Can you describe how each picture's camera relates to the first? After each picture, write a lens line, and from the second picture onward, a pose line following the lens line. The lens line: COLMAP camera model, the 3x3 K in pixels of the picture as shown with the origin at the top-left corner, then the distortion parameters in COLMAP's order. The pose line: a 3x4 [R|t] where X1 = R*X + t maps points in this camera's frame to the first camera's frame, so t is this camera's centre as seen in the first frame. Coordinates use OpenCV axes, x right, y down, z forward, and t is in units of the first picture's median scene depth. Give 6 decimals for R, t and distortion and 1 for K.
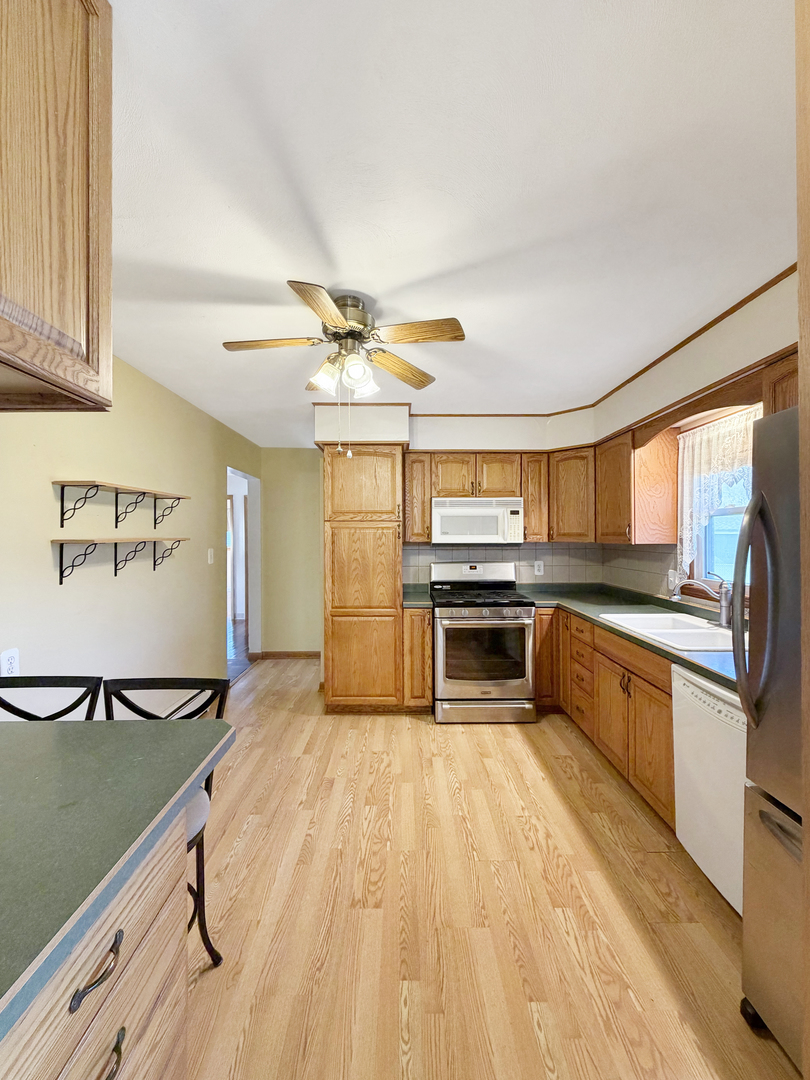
lens RADIAL K [[439.3, 0, 405.2], [0, 439.3, 536.4], [0, 0, 1]] dist [-0.001007, -0.000098]
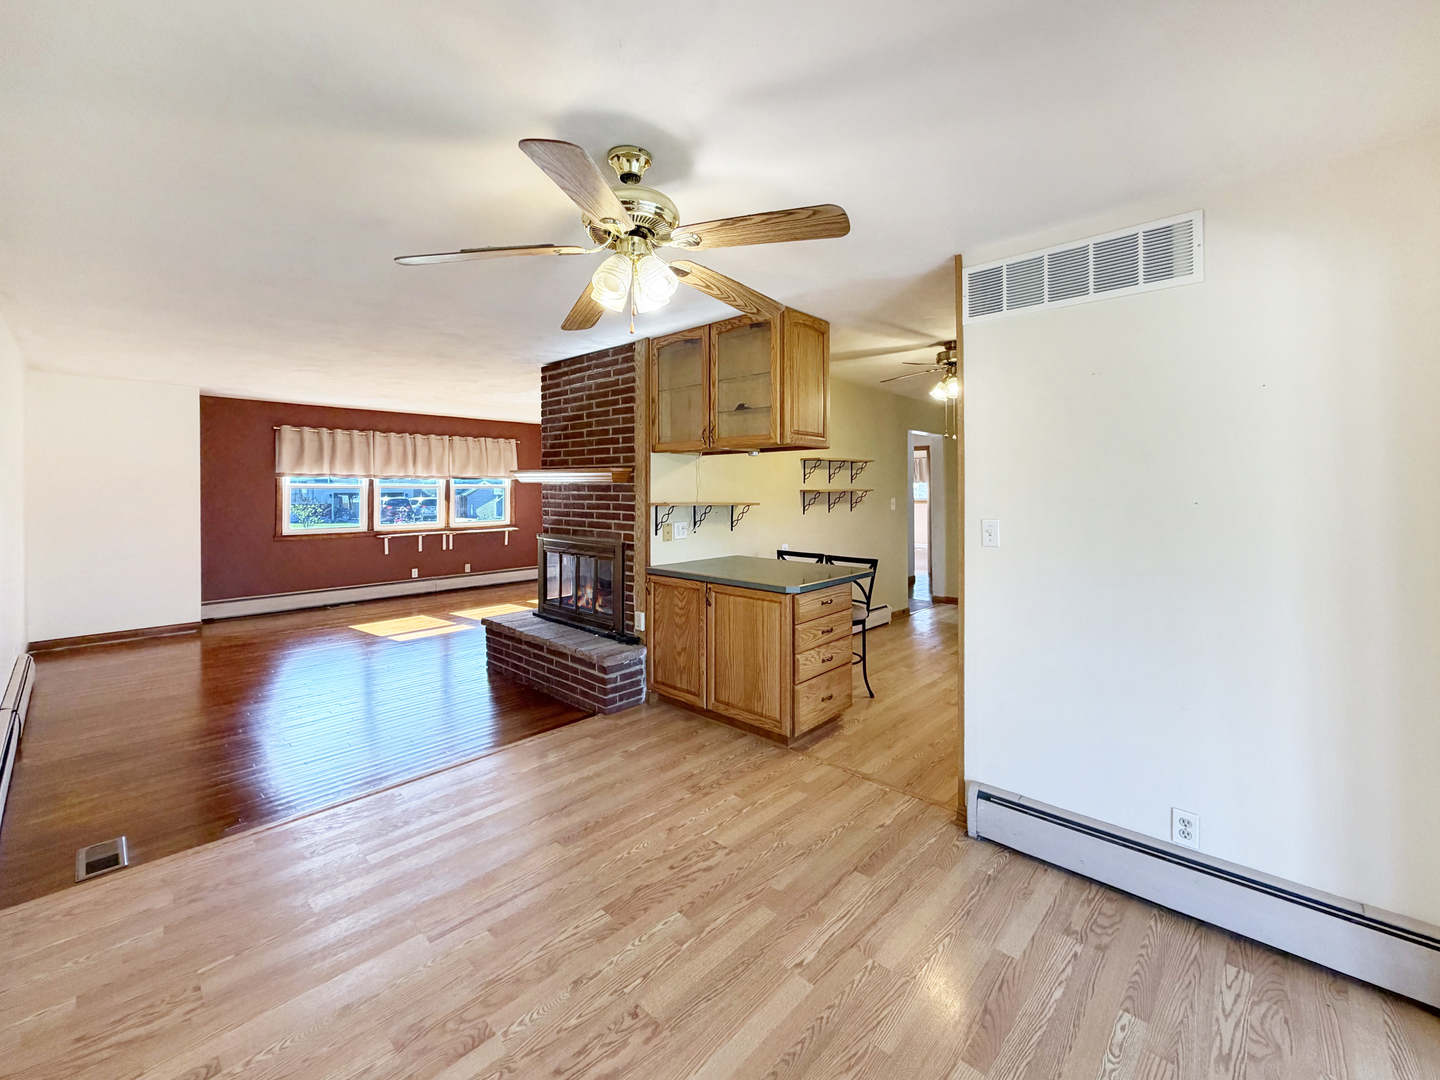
lens RADIAL K [[602.3, 0, 716.9], [0, 602.3, 478.3], [0, 0, 1]] dist [0.000071, 0.000090]
pose [[0.721766, -0.008824, -0.692081, 0.498571], [-0.002416, 0.999881, -0.015268, -0.001095], [0.692133, 0.012692, 0.721658, -0.766124]]
